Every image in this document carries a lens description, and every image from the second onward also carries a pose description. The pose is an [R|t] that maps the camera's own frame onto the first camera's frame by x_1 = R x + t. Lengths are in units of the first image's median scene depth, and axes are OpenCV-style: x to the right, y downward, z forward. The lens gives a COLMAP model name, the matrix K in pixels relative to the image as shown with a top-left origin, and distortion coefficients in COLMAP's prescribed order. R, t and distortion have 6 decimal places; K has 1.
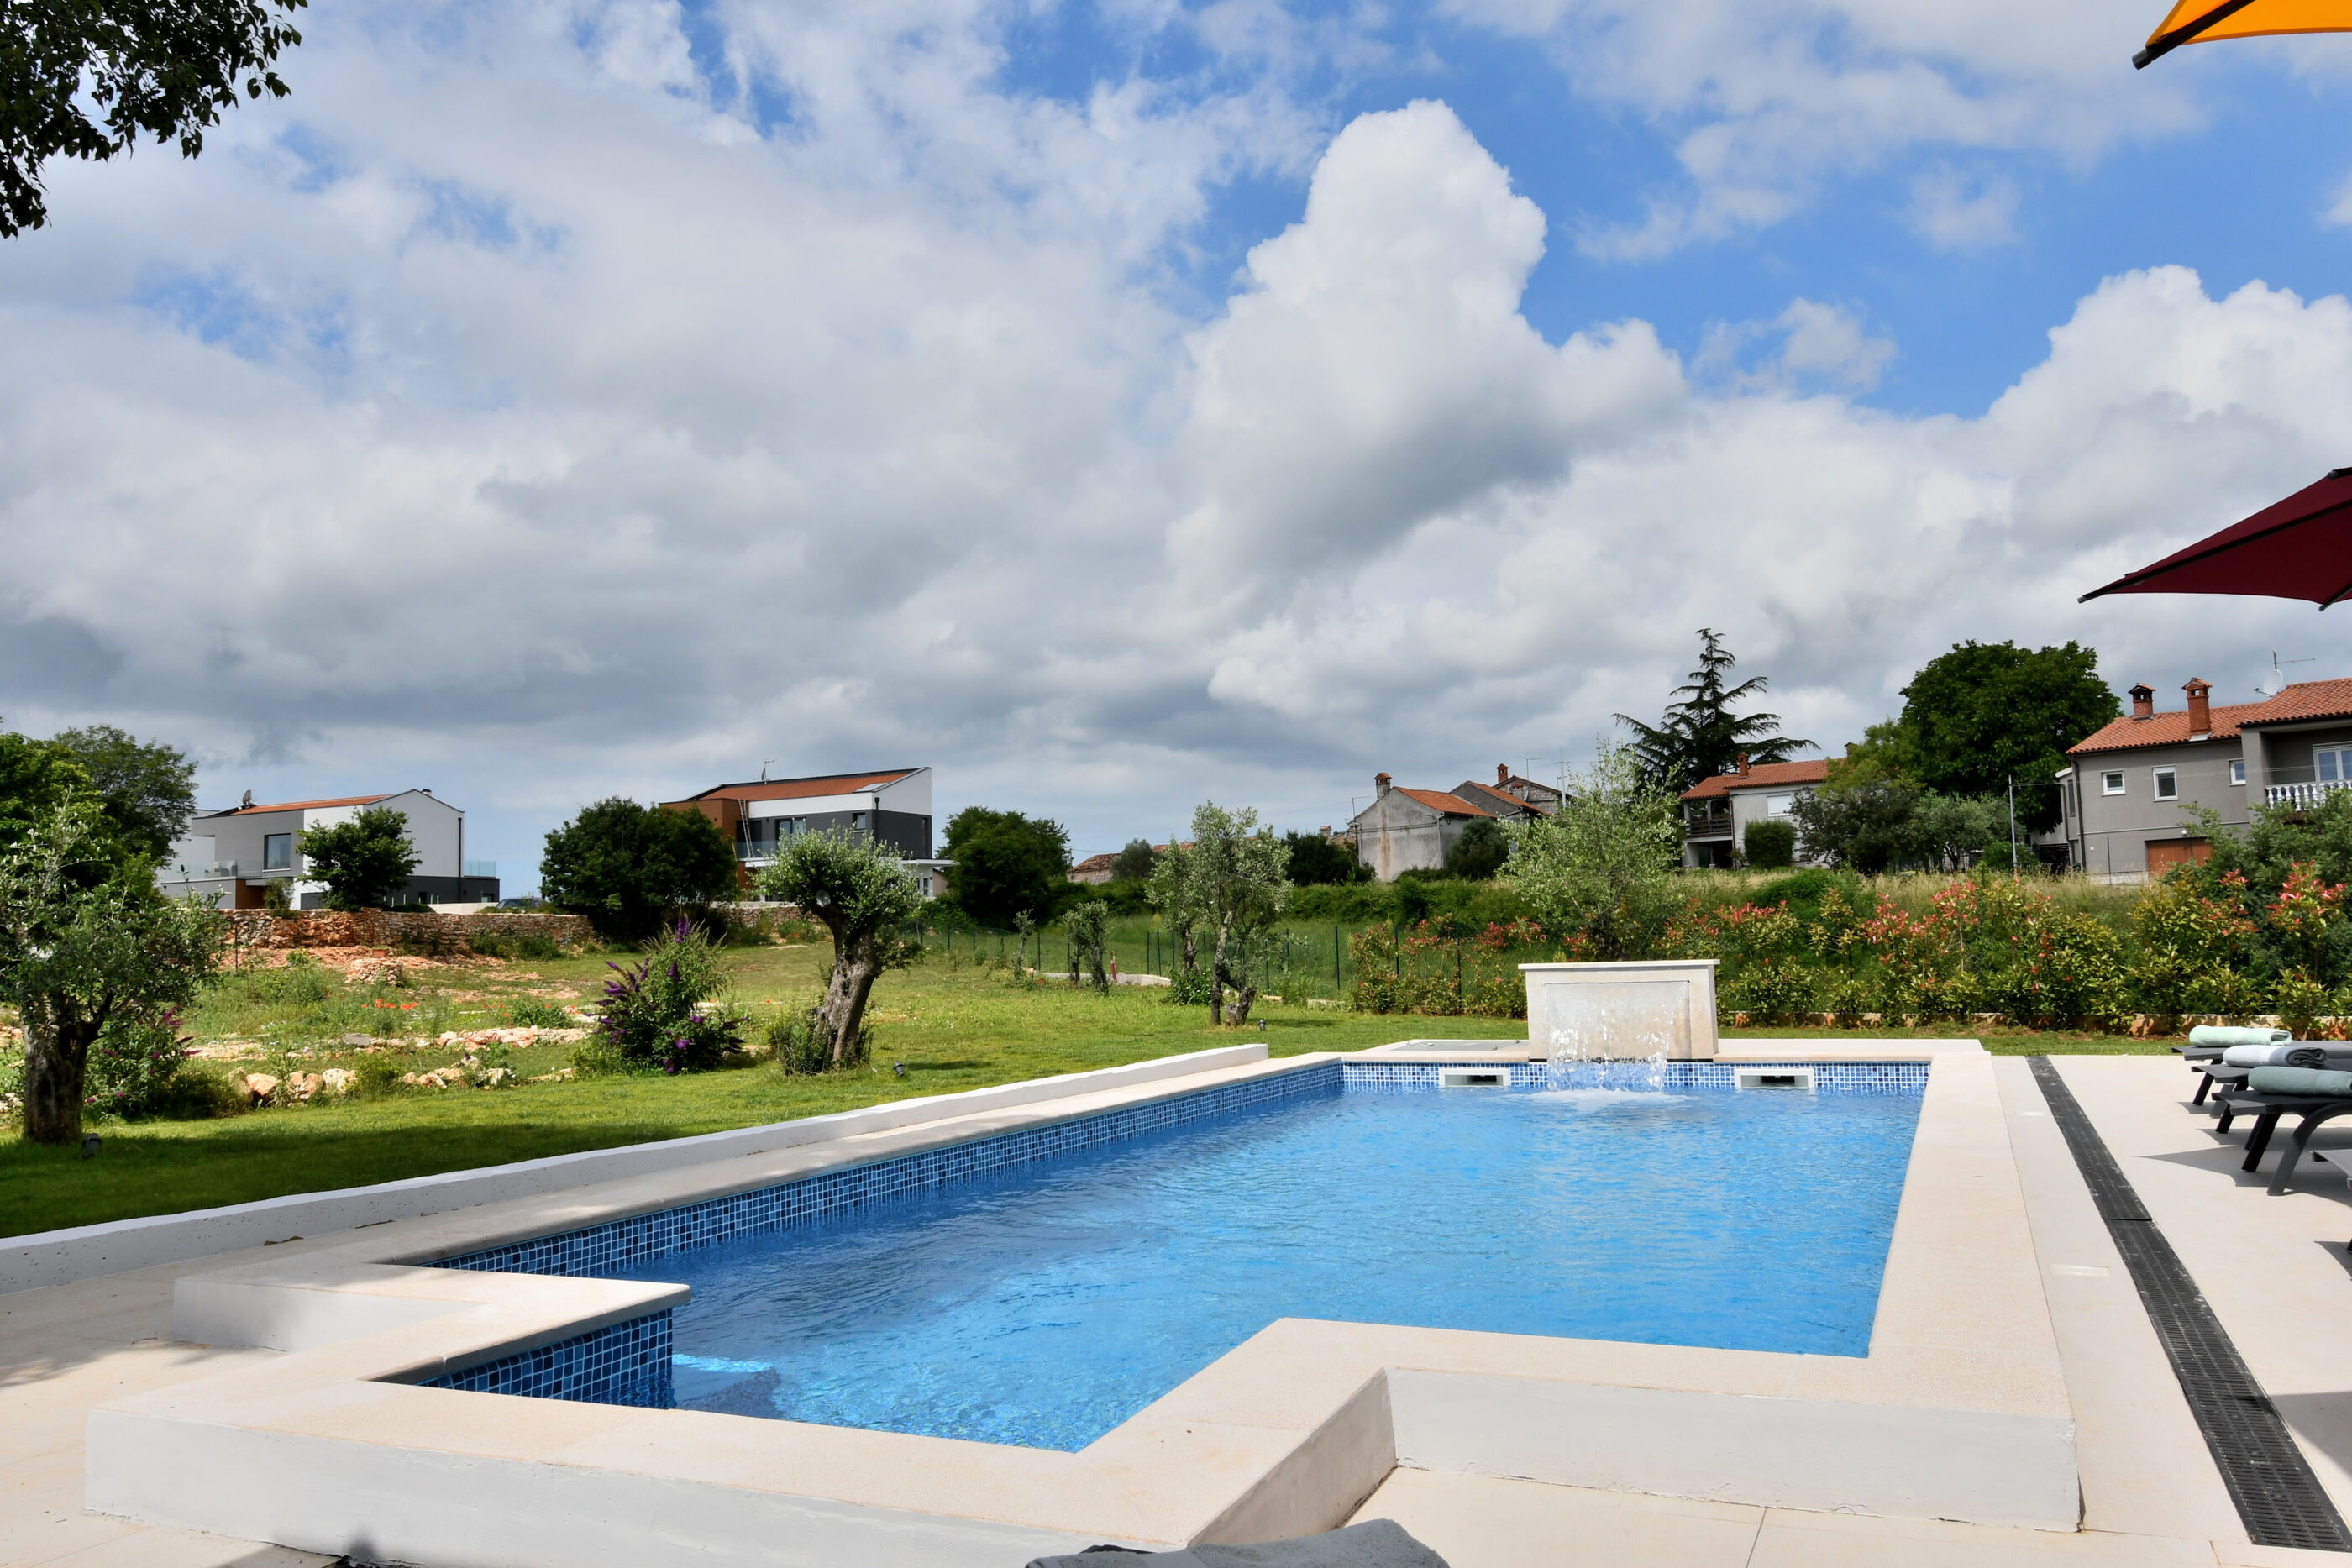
lens RADIAL K [[1693.9, 0, 1169.3], [0, 1693.9, 796.3], [0, 0, 1]] dist [0.005364, -0.001490]
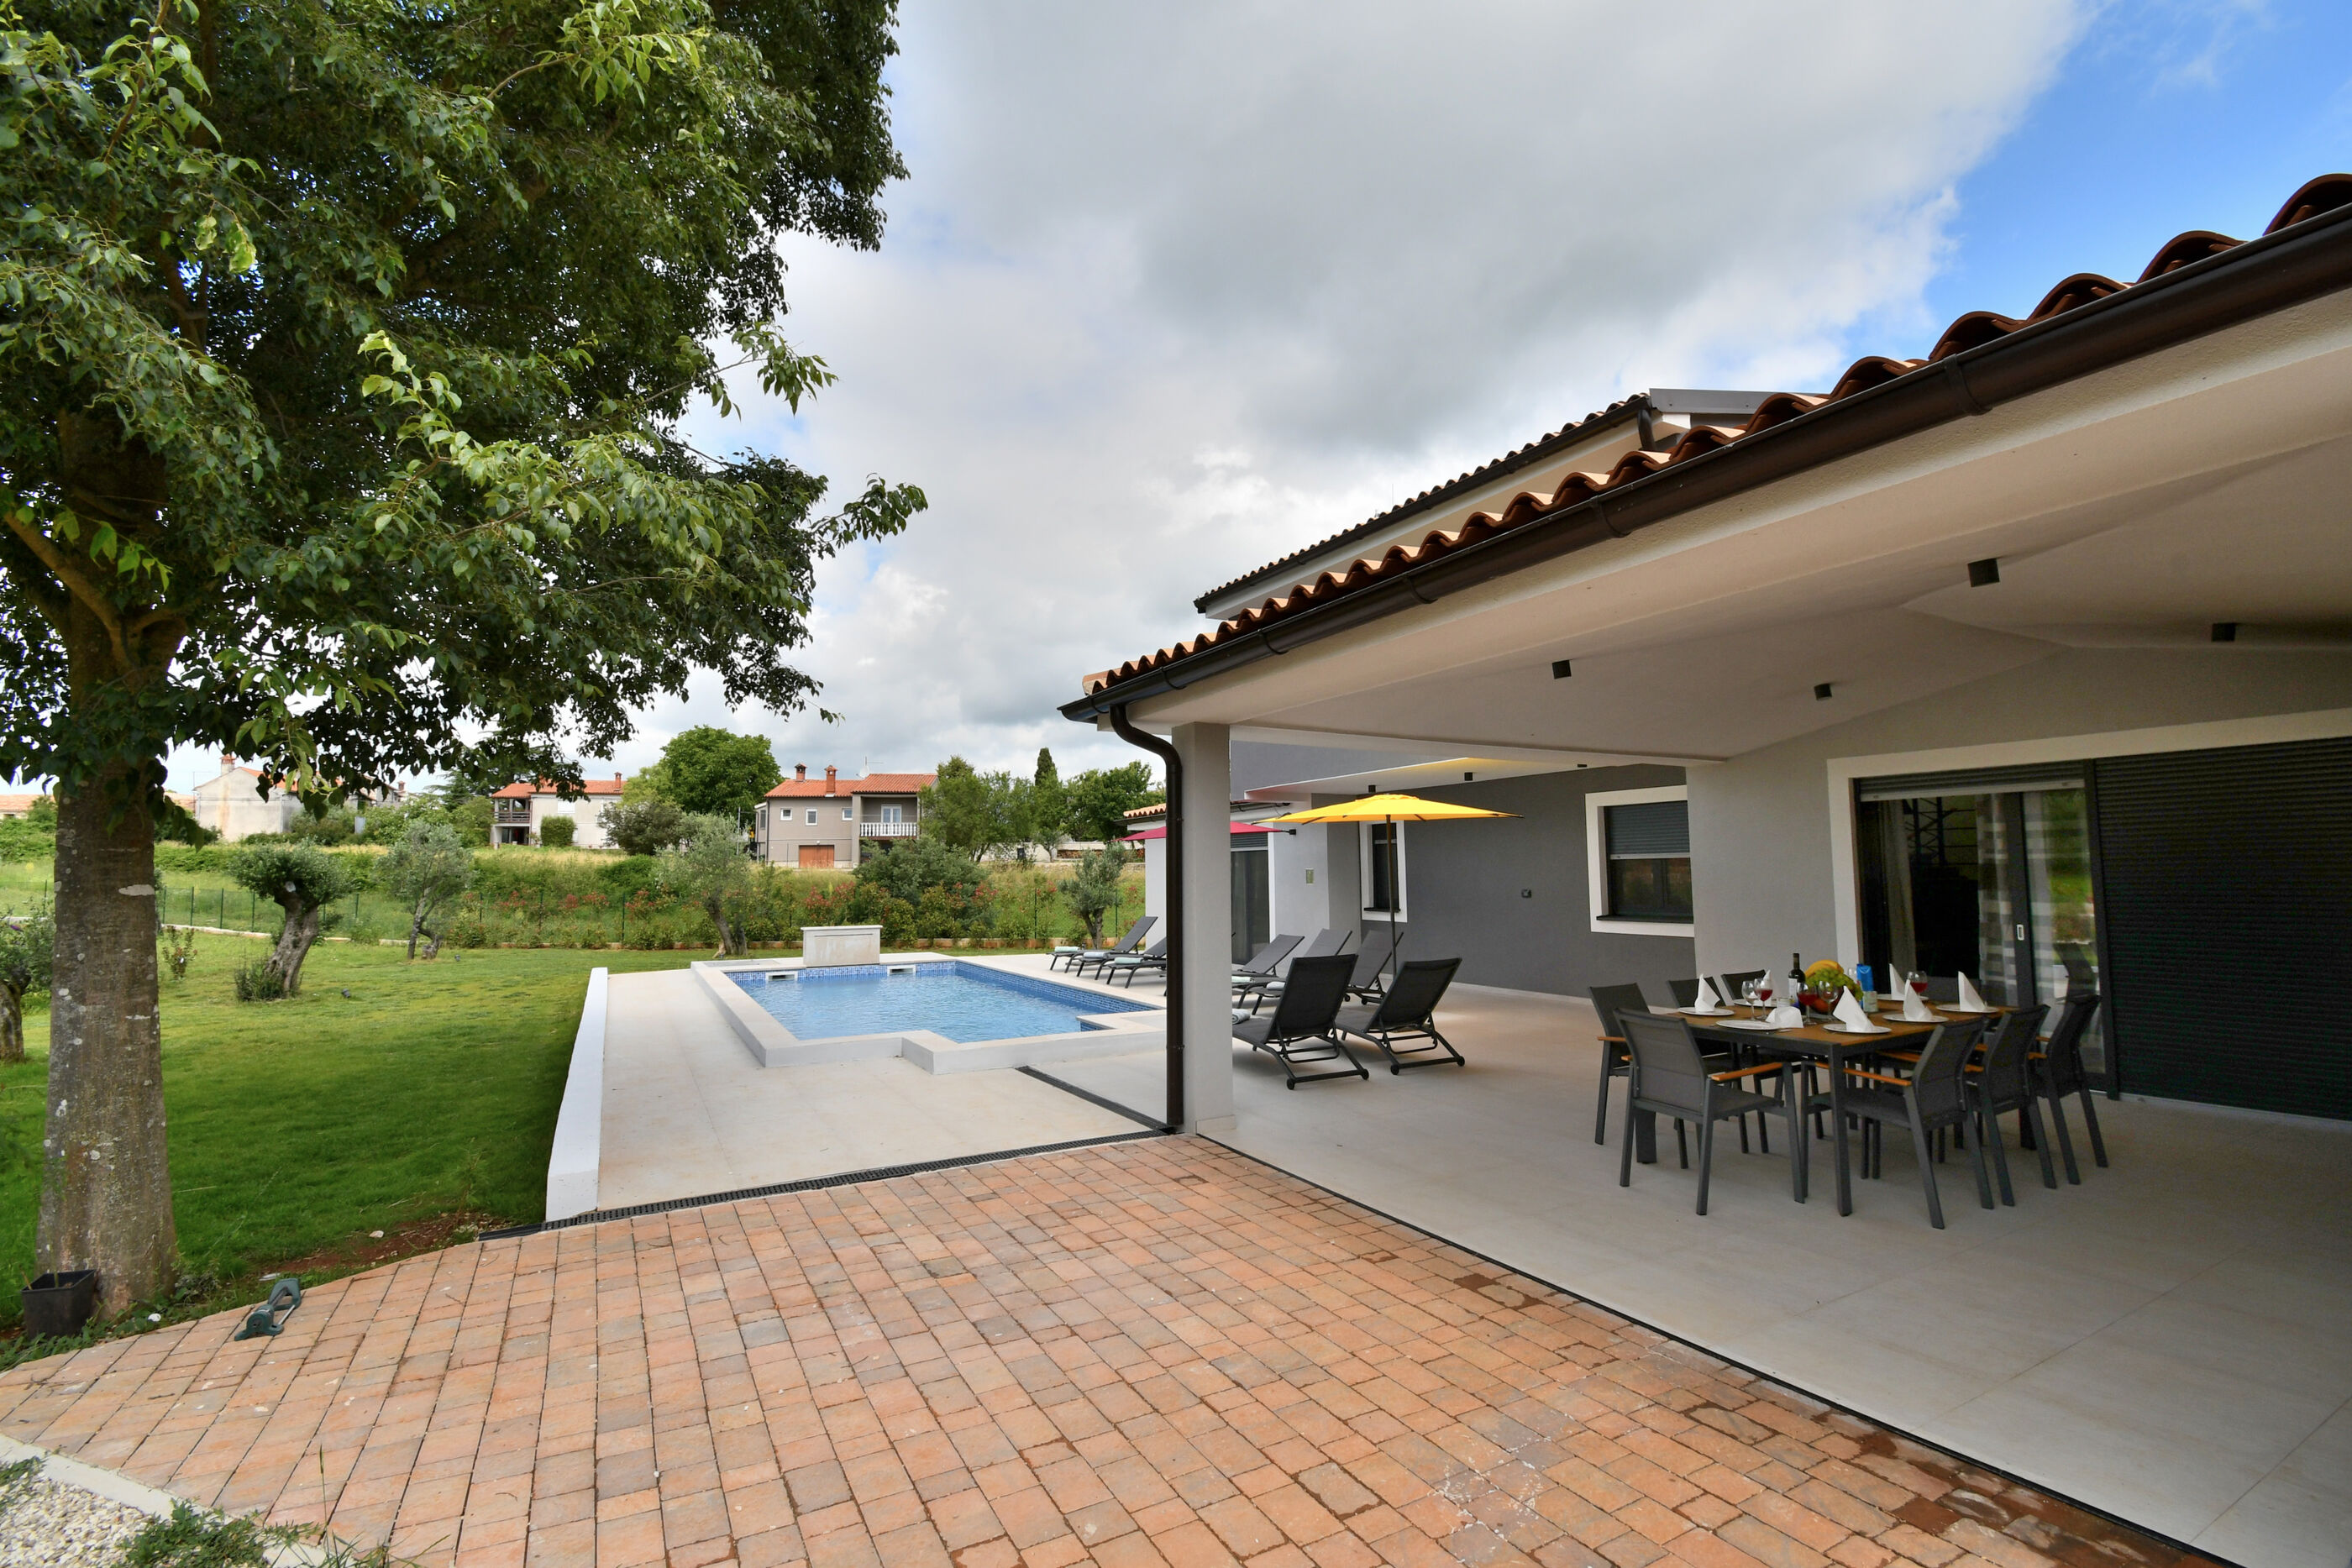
lens RADIAL K [[1029.4, 0, 1179.3], [0, 1029.4, 794.8], [0, 0, 1]] dist [0.017360, -0.024497]
pose [[0.592315, 0.086425, 0.801057, -0.100828], [-0.081810, 0.995543, -0.046917, -0.009697], [-0.801542, -0.037745, 0.596746, -0.045307]]
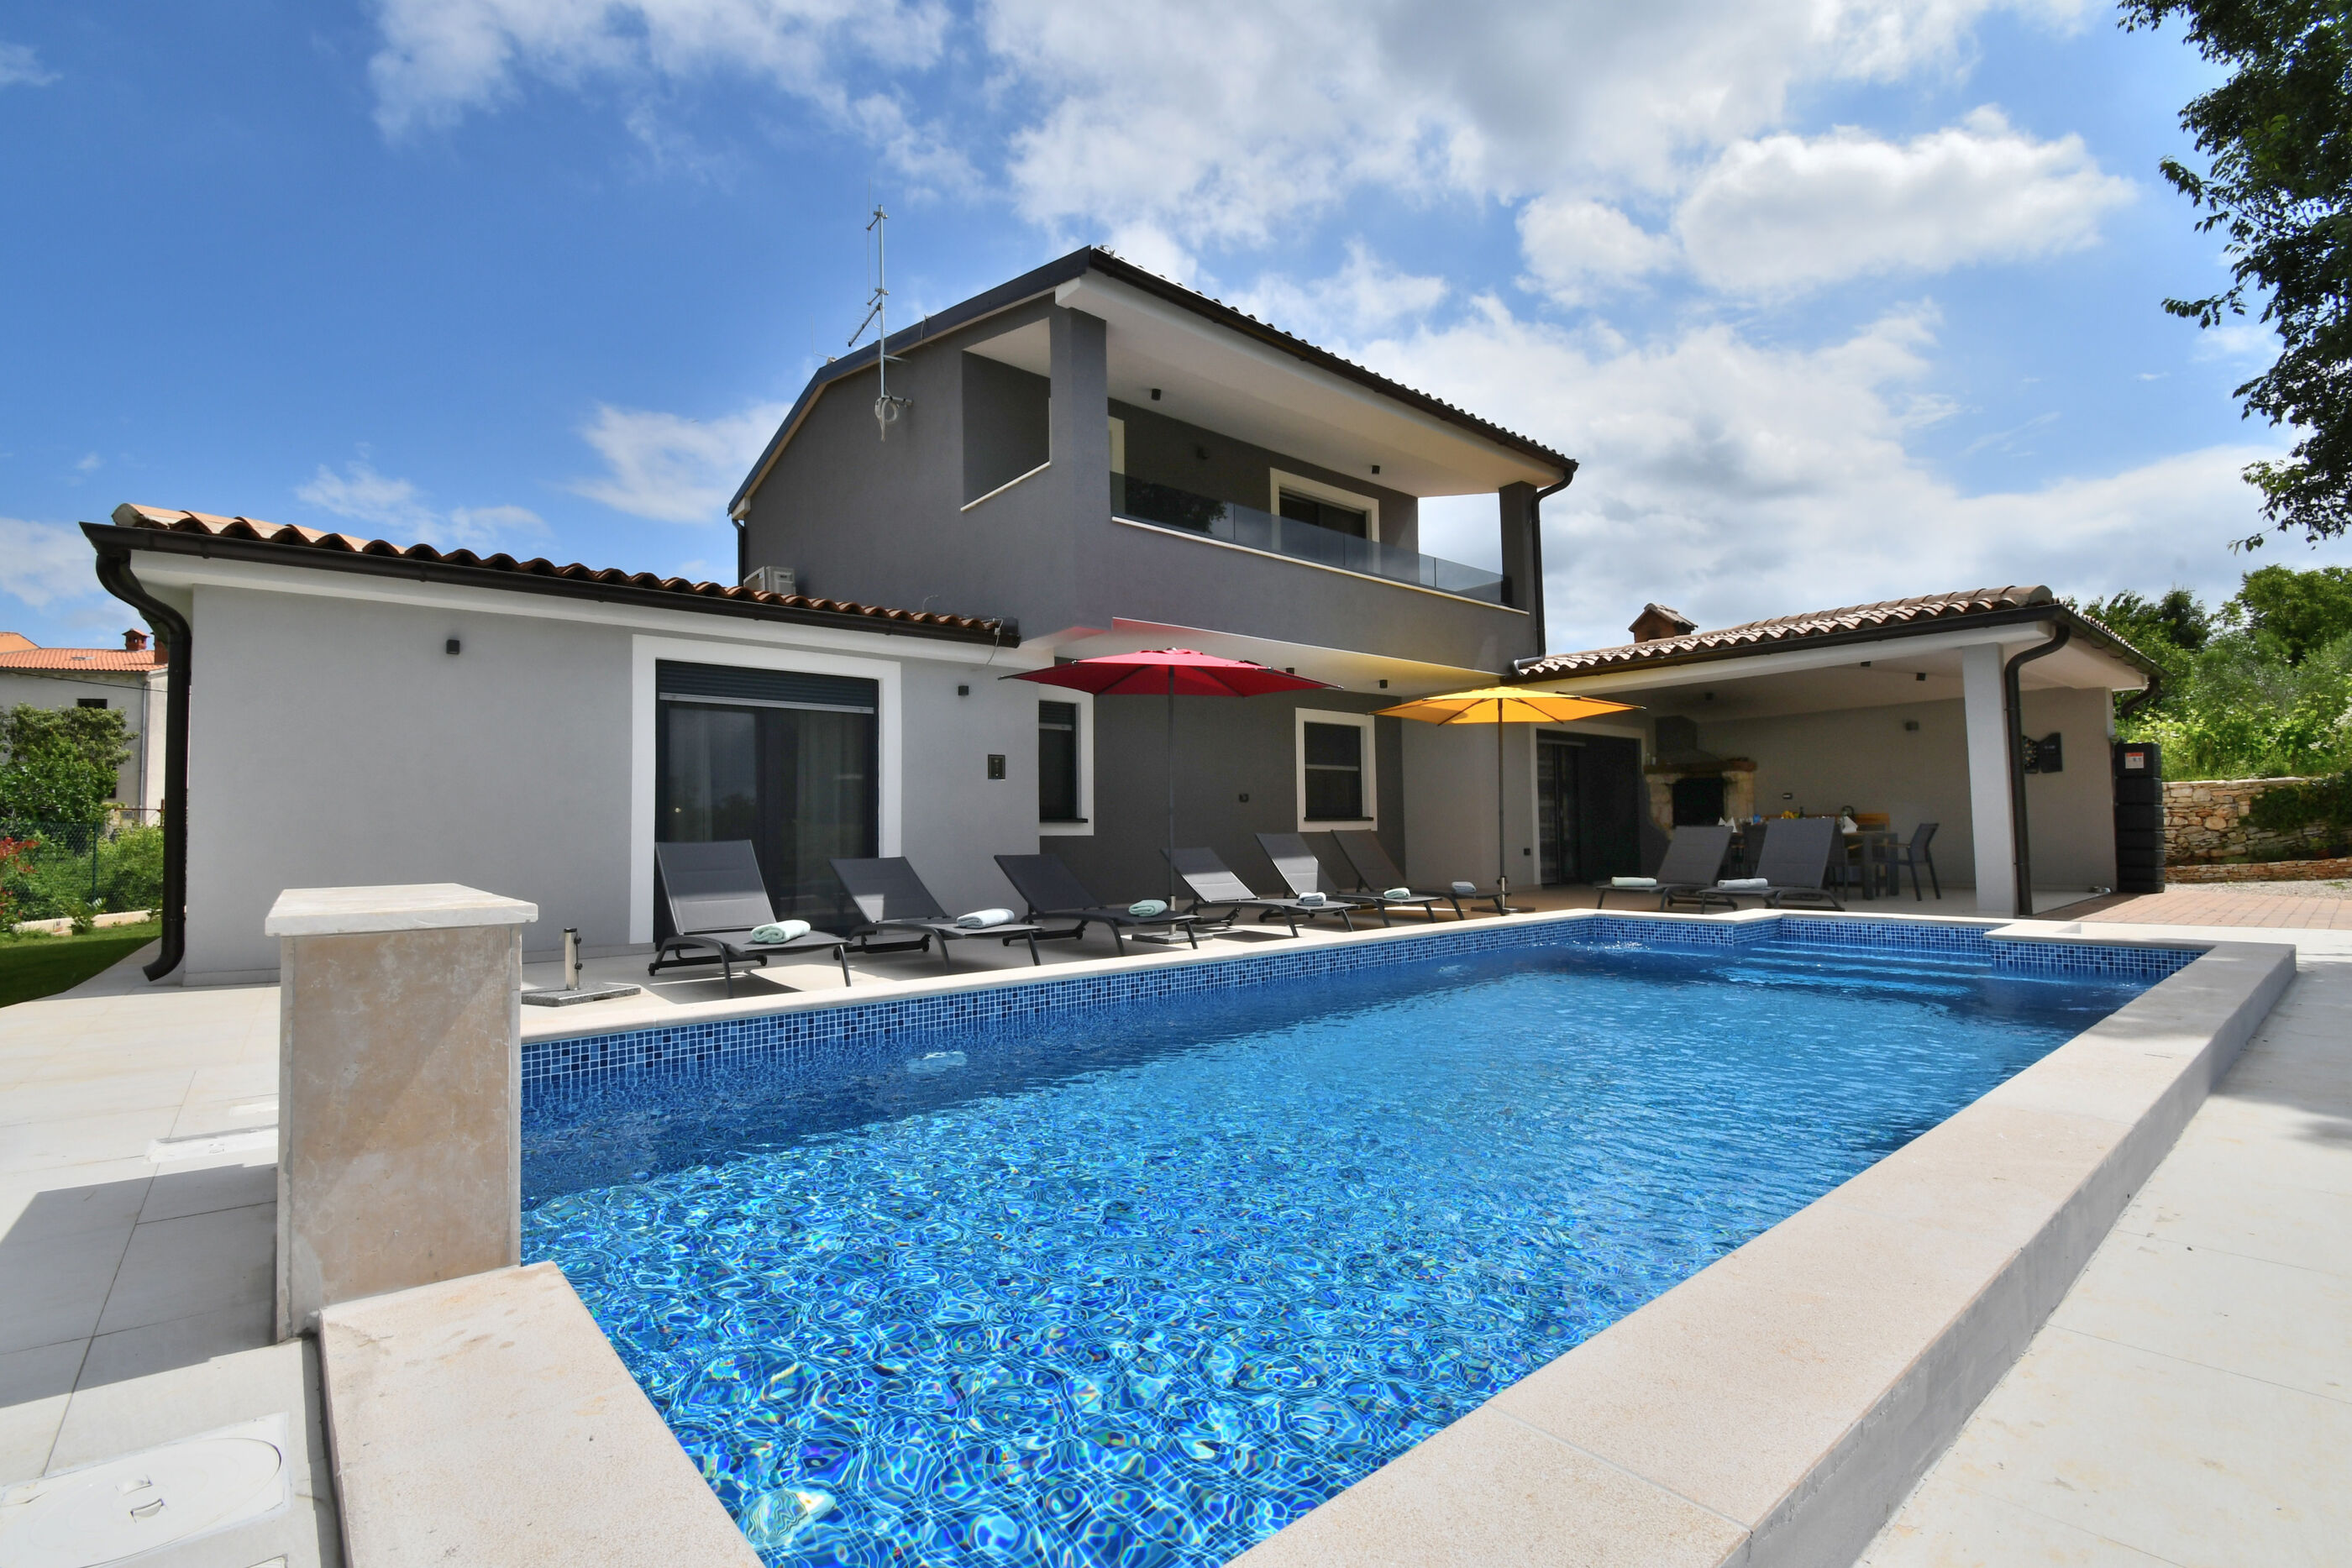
lens RADIAL K [[1029.4, 0, 1179.3], [0, 1029.4, 794.8], [0, 0, 1]] dist [0.017360, -0.024497]
pose [[-0.901177, 0.058332, 0.429509, 0.007268], [0.000625, 0.991077, -0.133287, 0.015471], [-0.433451, -0.119846, -0.893172, 0.161920]]
